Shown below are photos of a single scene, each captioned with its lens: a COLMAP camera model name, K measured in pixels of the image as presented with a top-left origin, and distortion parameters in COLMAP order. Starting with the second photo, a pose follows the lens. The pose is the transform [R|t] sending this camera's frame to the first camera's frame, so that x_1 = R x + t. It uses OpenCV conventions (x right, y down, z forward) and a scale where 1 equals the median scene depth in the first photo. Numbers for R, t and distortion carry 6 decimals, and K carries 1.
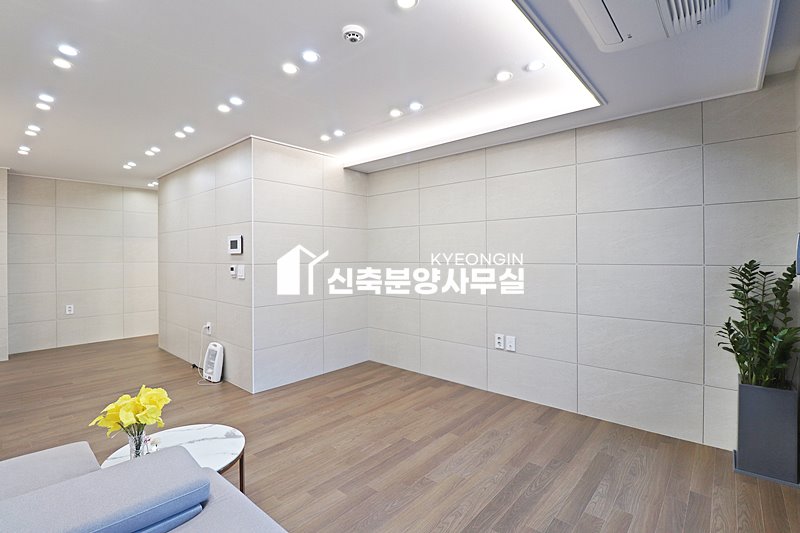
lens RADIAL K [[372.4, 0, 399.3], [0, 372.4, 262.9], [0, 0, 1]] dist [-0.000107, -0.006265]
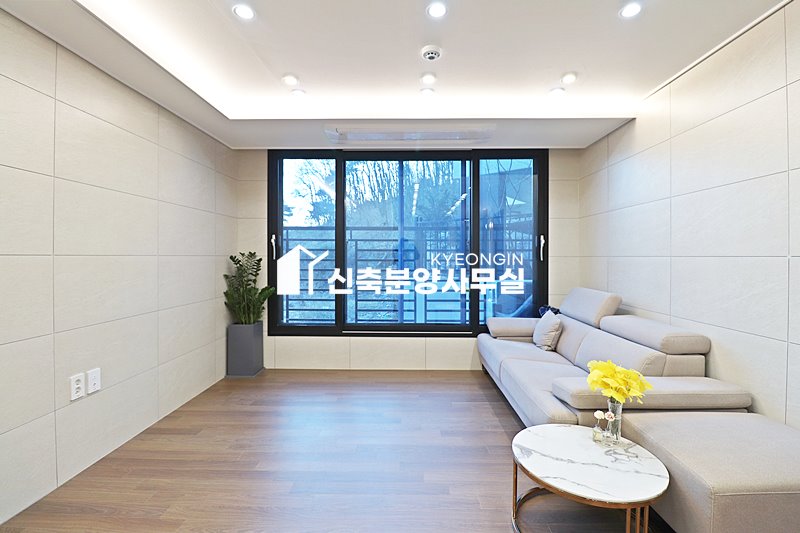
lens RADIAL K [[370.6, 0, 400.8], [0, 370.6, 259.3], [0, 0, 1]] dist [-0.001802, -0.013867]
pose [[-0.648505, 0.000238, 0.761210, -0.836495], [0.015457, 0.999798, 0.012855, 0.015186], [-0.761053, 0.020103, -0.648378, 1.613908]]
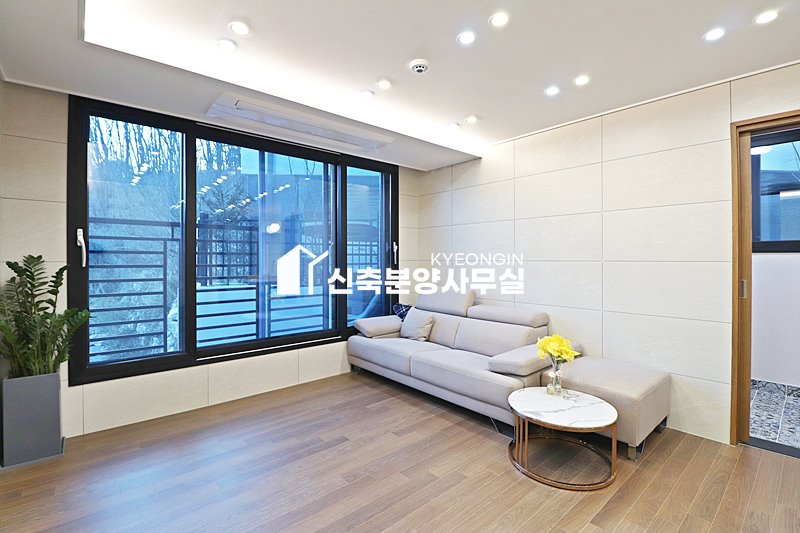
lens RADIAL K [[370.6, 0, 400.8], [0, 370.6, 259.3], [0, 0, 1]] dist [-0.001802, -0.013867]
pose [[-0.991835, 0.007561, 0.127306, -0.190069], [0.009862, 0.999799, 0.017460, -0.005953], [-0.127148, 0.018573, -0.991710, 1.946558]]
